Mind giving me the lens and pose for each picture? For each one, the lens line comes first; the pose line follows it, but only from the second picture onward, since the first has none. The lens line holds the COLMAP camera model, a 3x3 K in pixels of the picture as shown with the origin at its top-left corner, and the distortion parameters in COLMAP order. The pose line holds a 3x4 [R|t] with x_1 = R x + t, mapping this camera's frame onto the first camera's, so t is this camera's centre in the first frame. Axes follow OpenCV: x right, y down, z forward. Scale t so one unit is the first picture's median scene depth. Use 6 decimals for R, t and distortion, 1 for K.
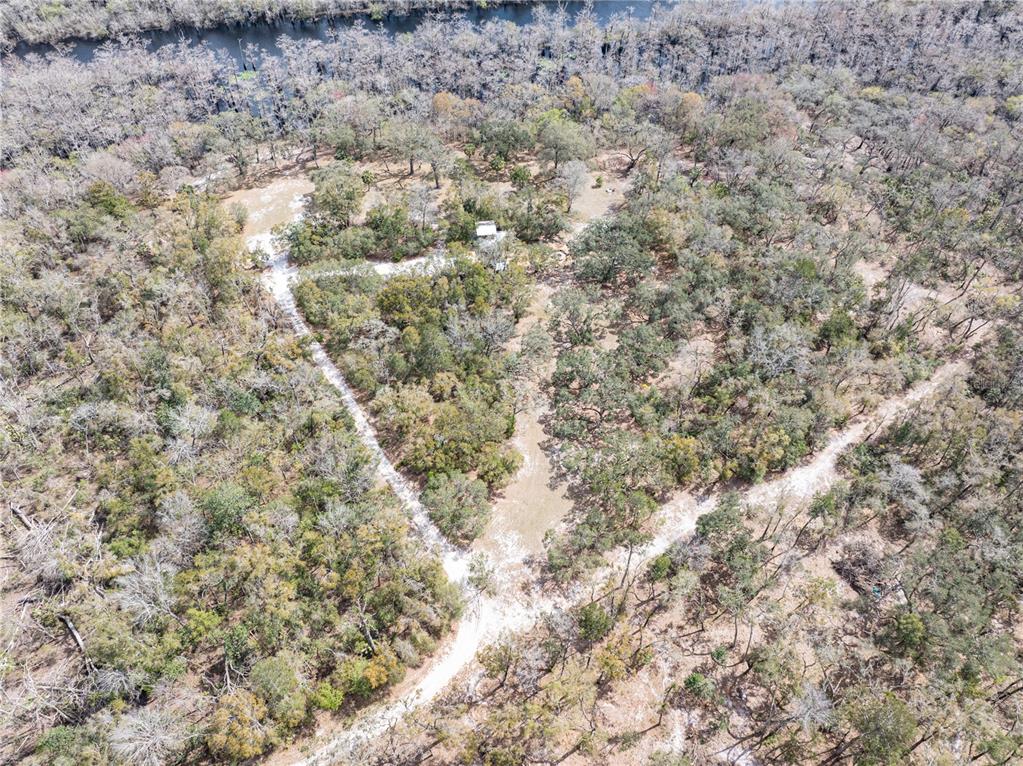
lens RADIAL K [[731.1, 0, 511.5], [0, 731.1, 383.0], [0, 0, 1]] dist [-0.061712, 0.047814]
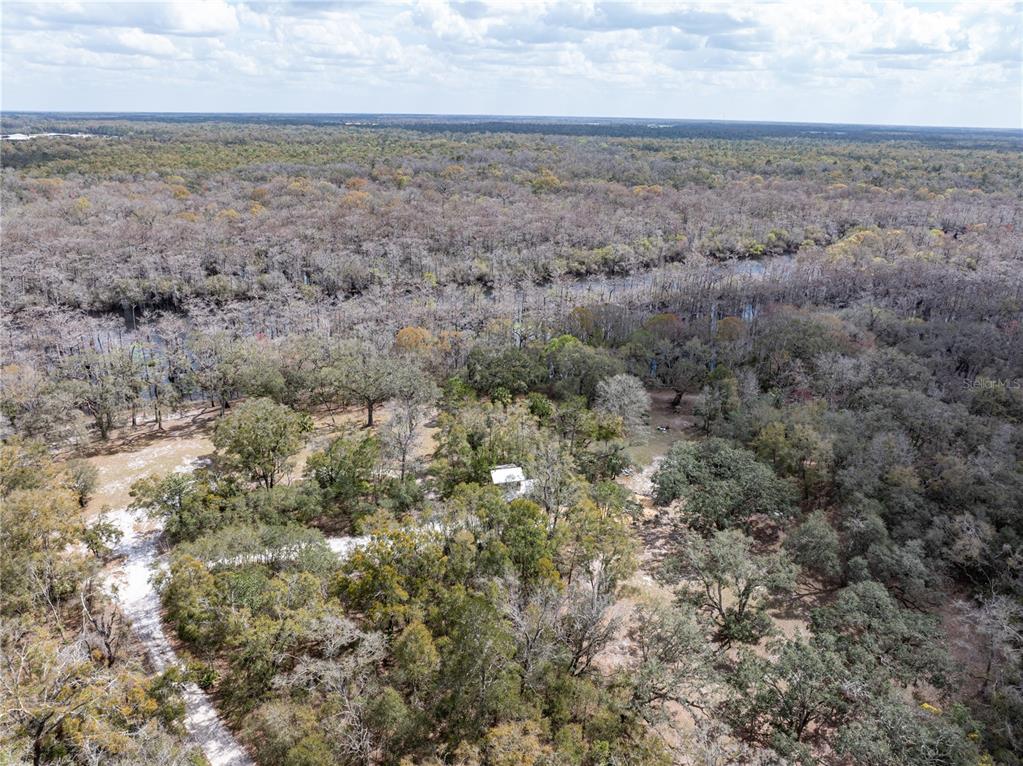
lens RADIAL K [[731.1, 0, 511.5], [0, 731.1, 383.0], [0, 0, 1]] dist [-0.061712, 0.047814]
pose [[0.990171, -0.040328, 0.133925, -0.116063], [0.098359, 0.881534, -0.461762, 0.003790], [-0.099438, 0.470396, 0.876835, 0.458262]]
